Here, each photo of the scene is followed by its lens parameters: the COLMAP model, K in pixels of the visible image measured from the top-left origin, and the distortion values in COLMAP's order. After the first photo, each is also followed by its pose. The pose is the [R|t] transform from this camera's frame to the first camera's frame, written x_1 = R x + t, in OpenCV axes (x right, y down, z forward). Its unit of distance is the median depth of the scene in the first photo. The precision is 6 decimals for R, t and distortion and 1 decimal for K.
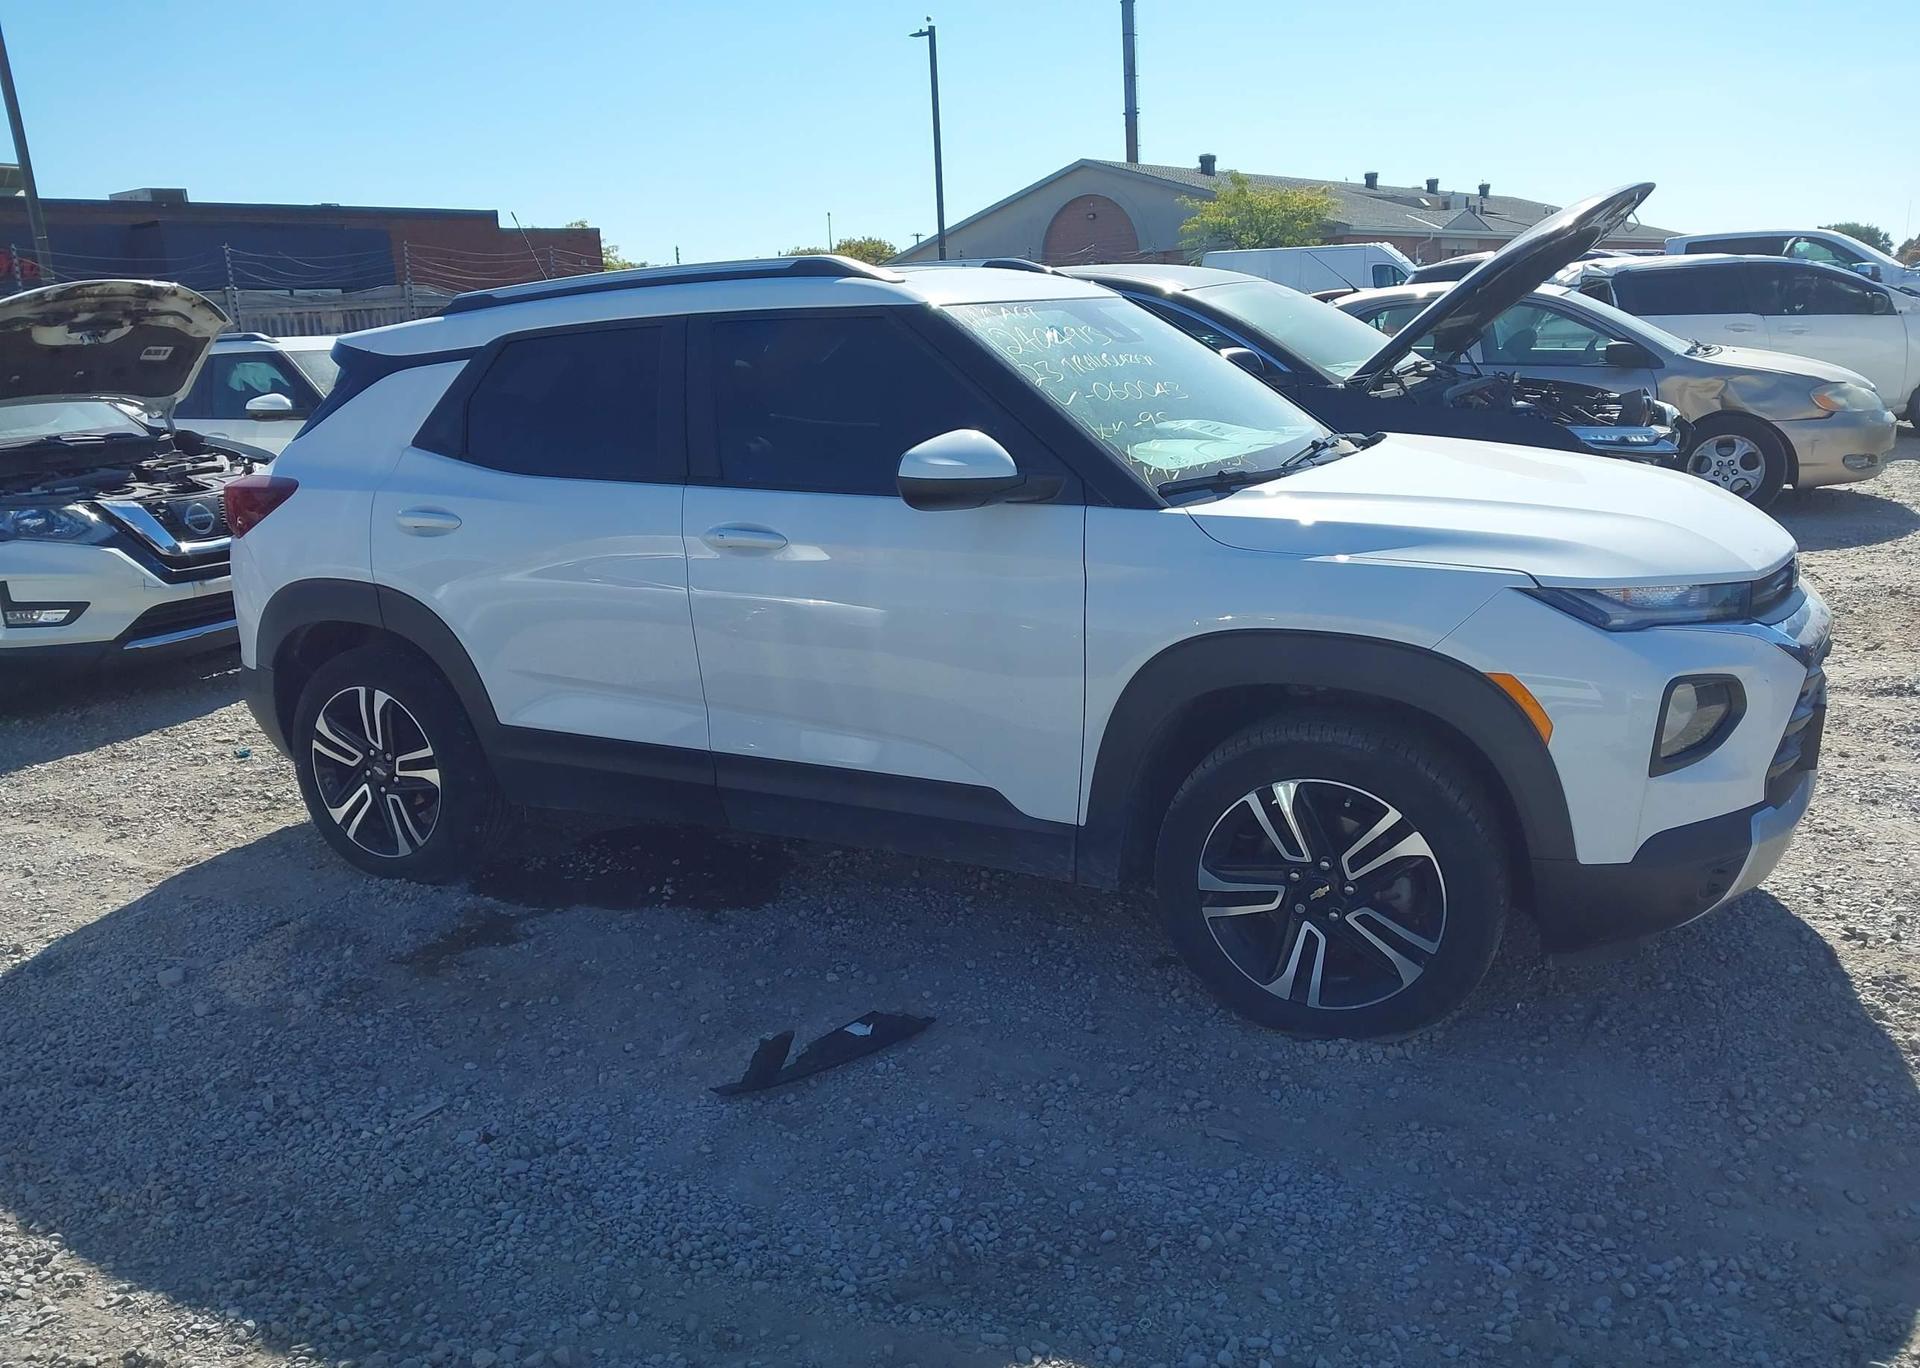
lens RADIAL K [[1545.5, 0, 965.8], [0, 1545.5, 712.5], [0, 0, 1]] dist [0.010370, -0.005996]
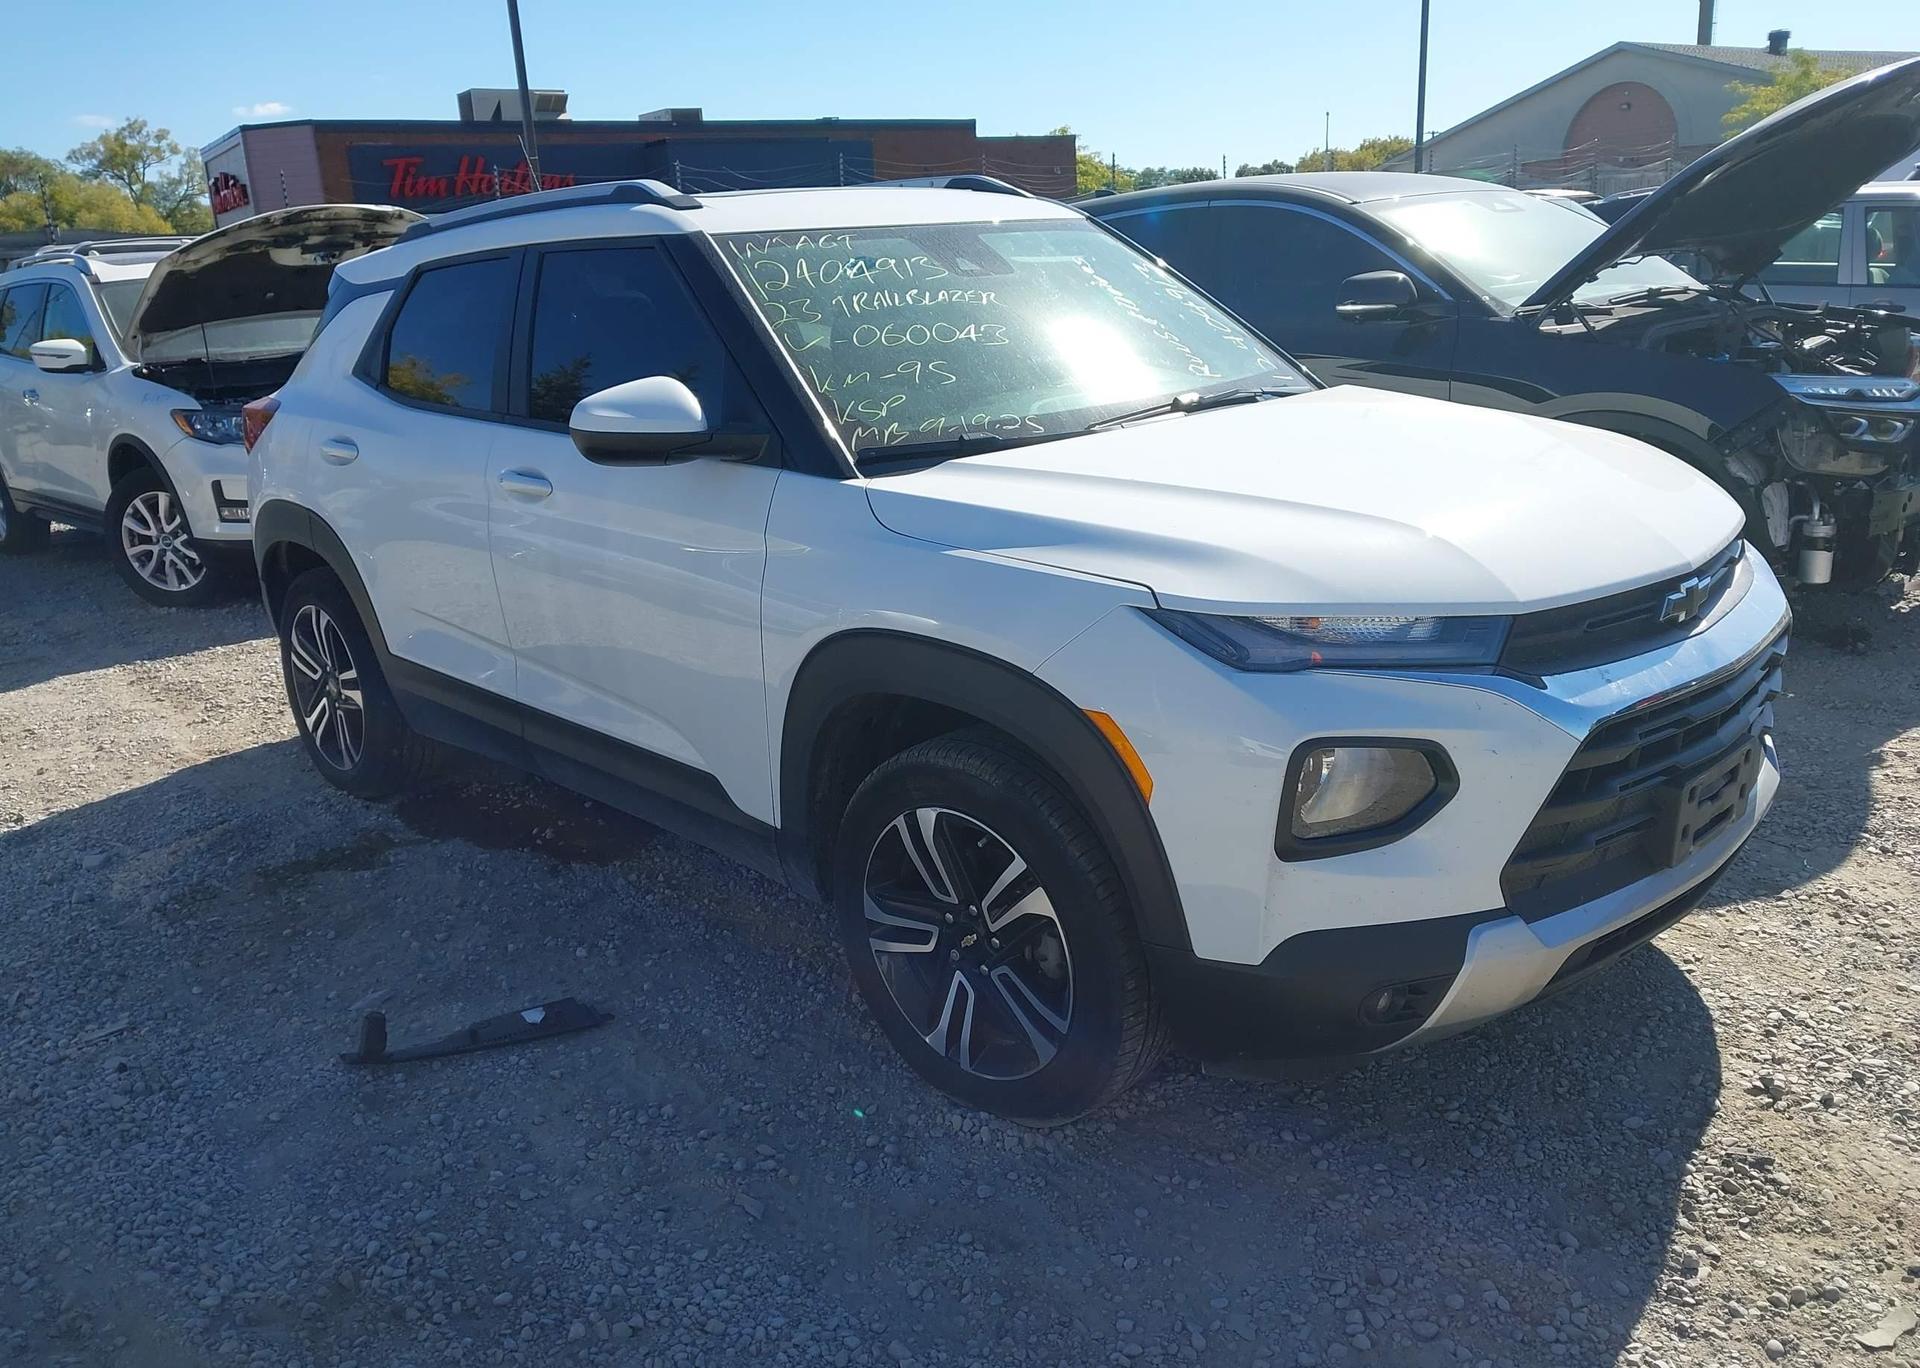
lens RADIAL K [[1520.9, 0, 937.0], [0, 1520.9, 730.5], [0, 0, 1]] dist [0.026624, -0.035908]
pose [[0.946083, 0.096118, -0.309334, 0.343741], [-0.074025, 0.993845, 0.082412, -0.050132], [0.315352, -0.055070, 0.947376, 0.151545]]
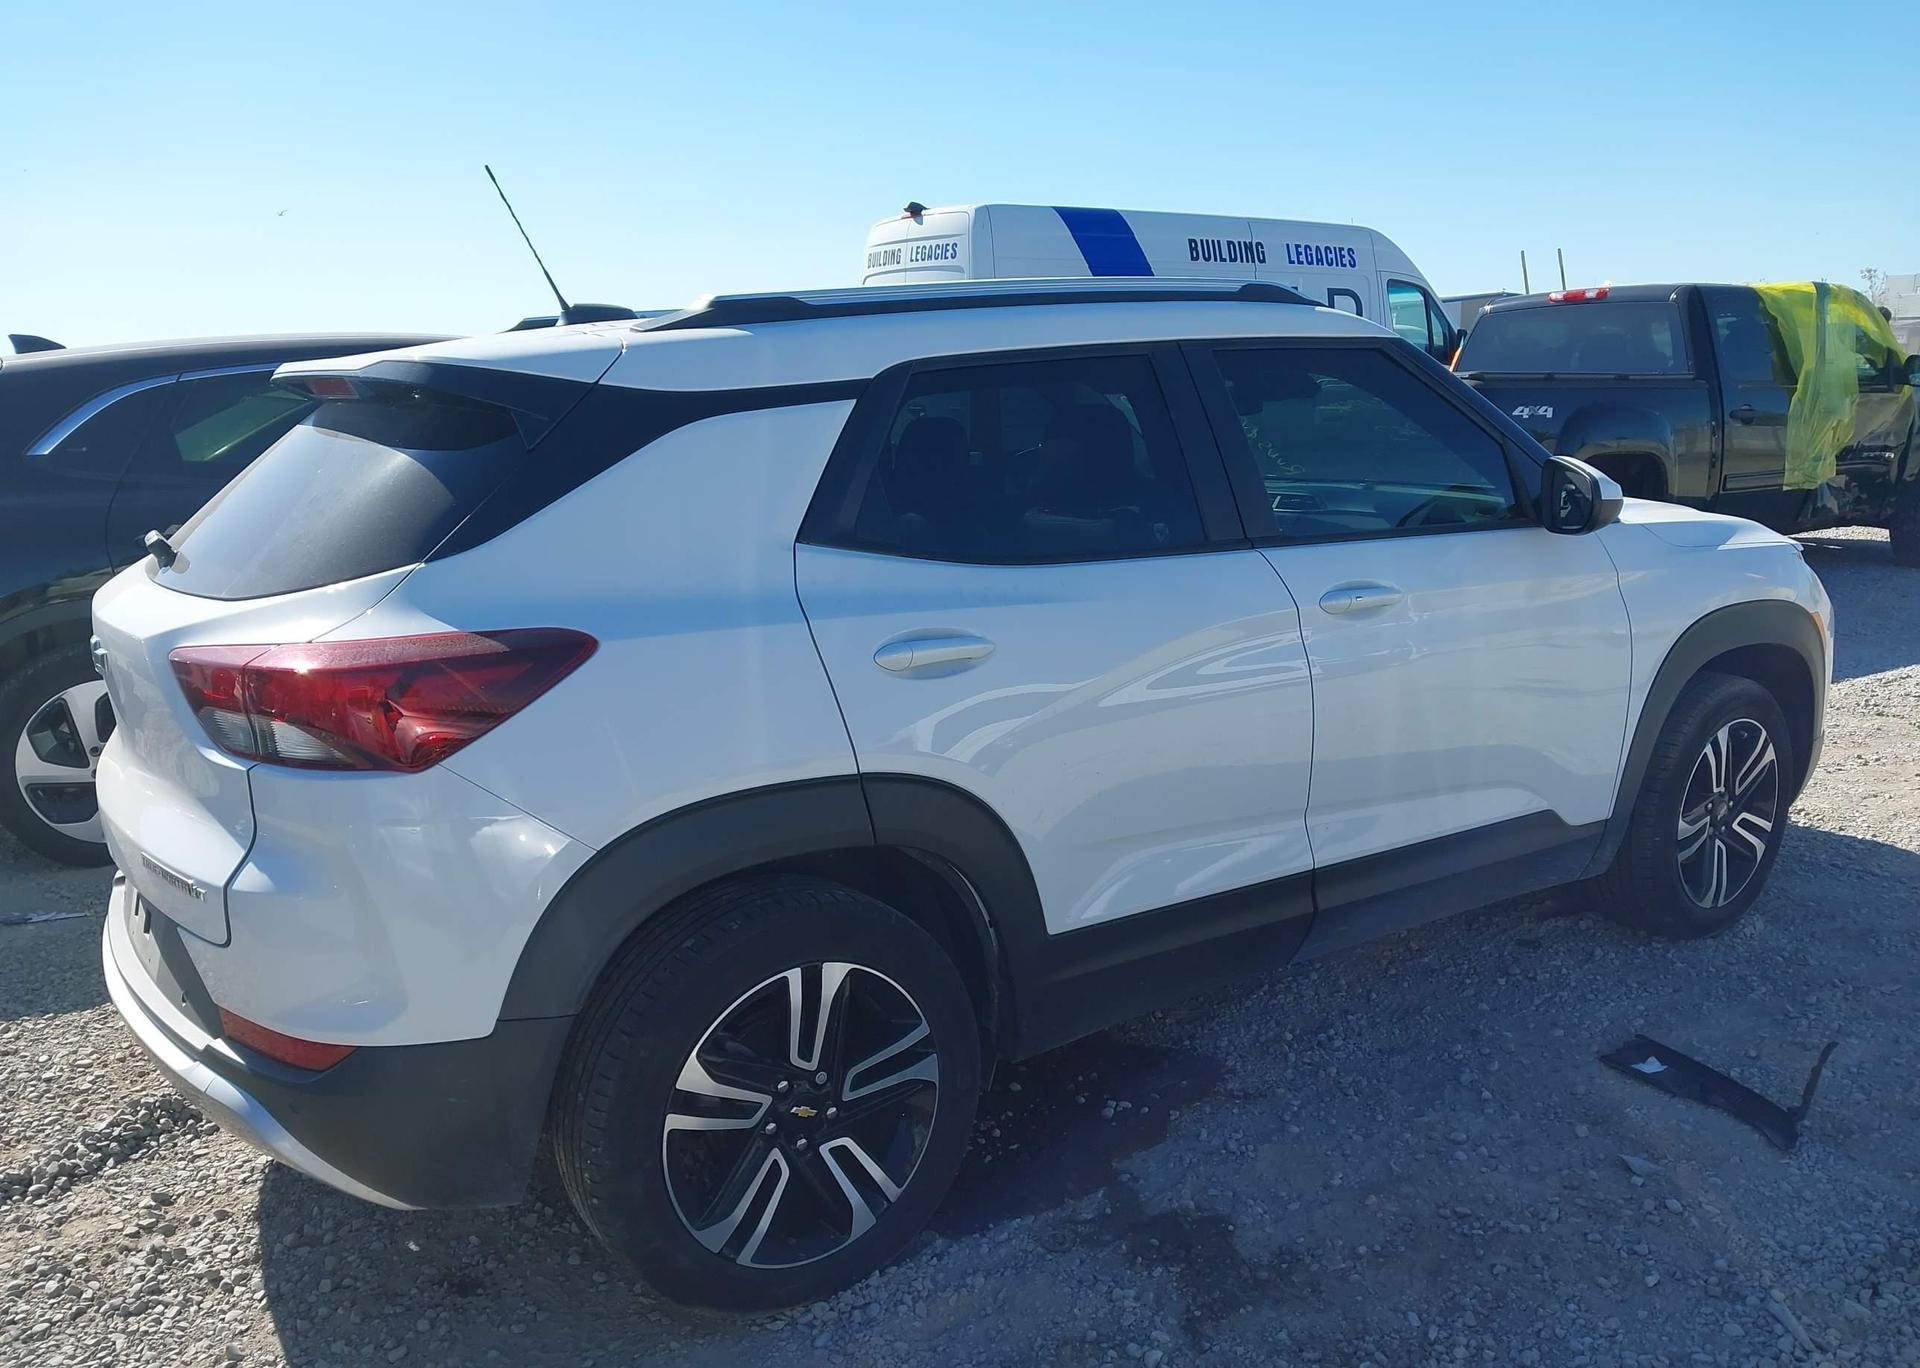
lens RADIAL K [[1545.5, 0, 965.8], [0, 1545.5, 712.5], [0, 0, 1]] dist [0.010370, -0.005996]
pose [[0.454480, -0.152998, 0.877519, -0.855553], [0.227642, 0.972375, 0.051638, -0.124463], [-0.861178, 0.176292, 0.476754, 0.673439]]
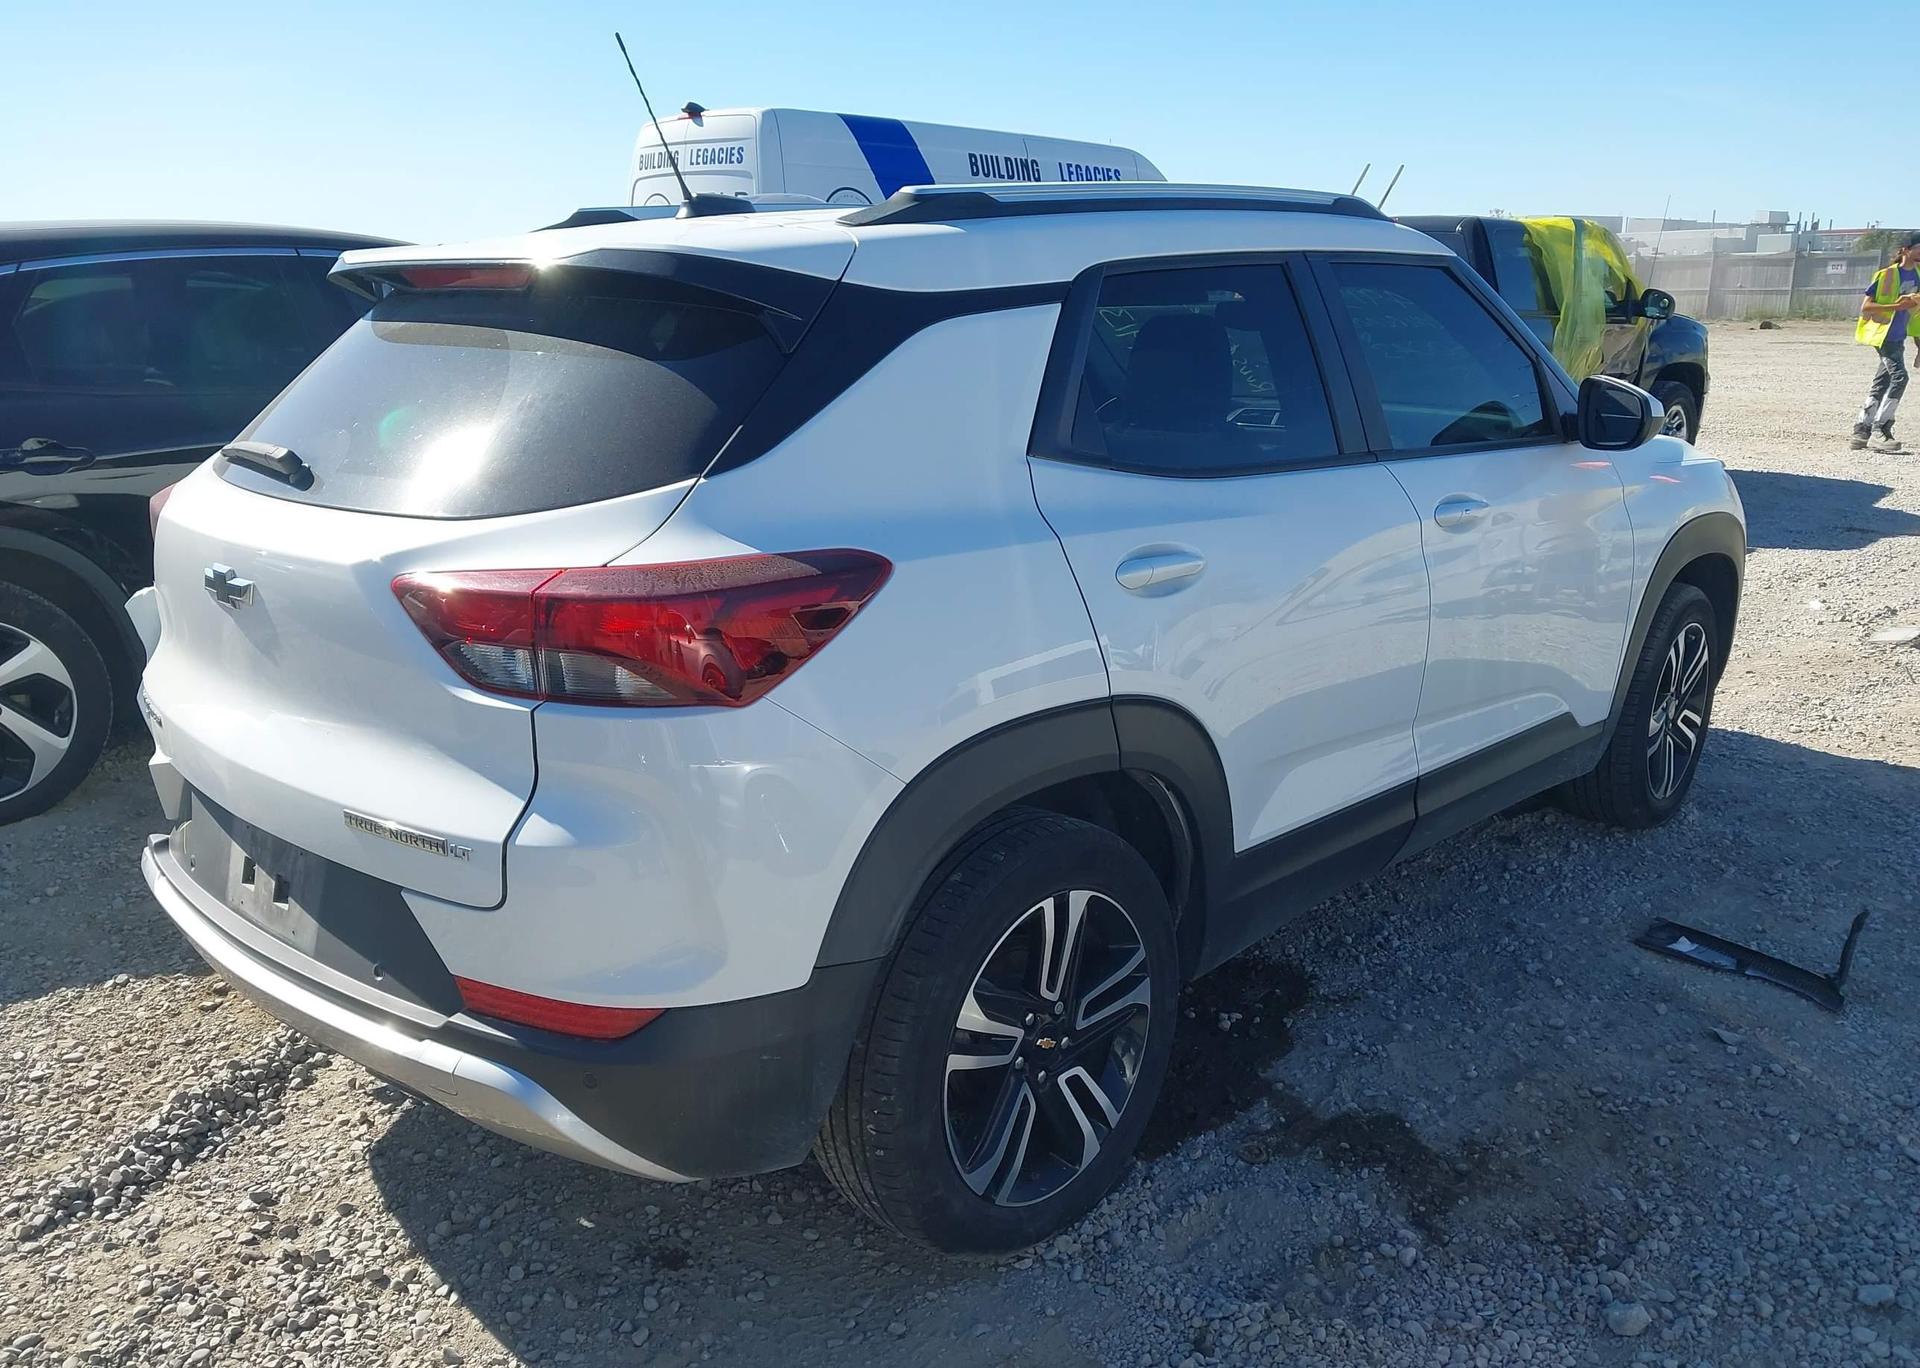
lens RADIAL K [[1561.3, 0, 967.8], [0, 1561.3, 683.6], [0, 0, 1]] dist [0.010062, -0.000073]
pose [[0.256959, -0.190842, 0.947392, -0.920801], [0.232965, 0.963631, 0.130927, -0.171558], [-0.937923, 0.187067, 0.292073, 0.866585]]
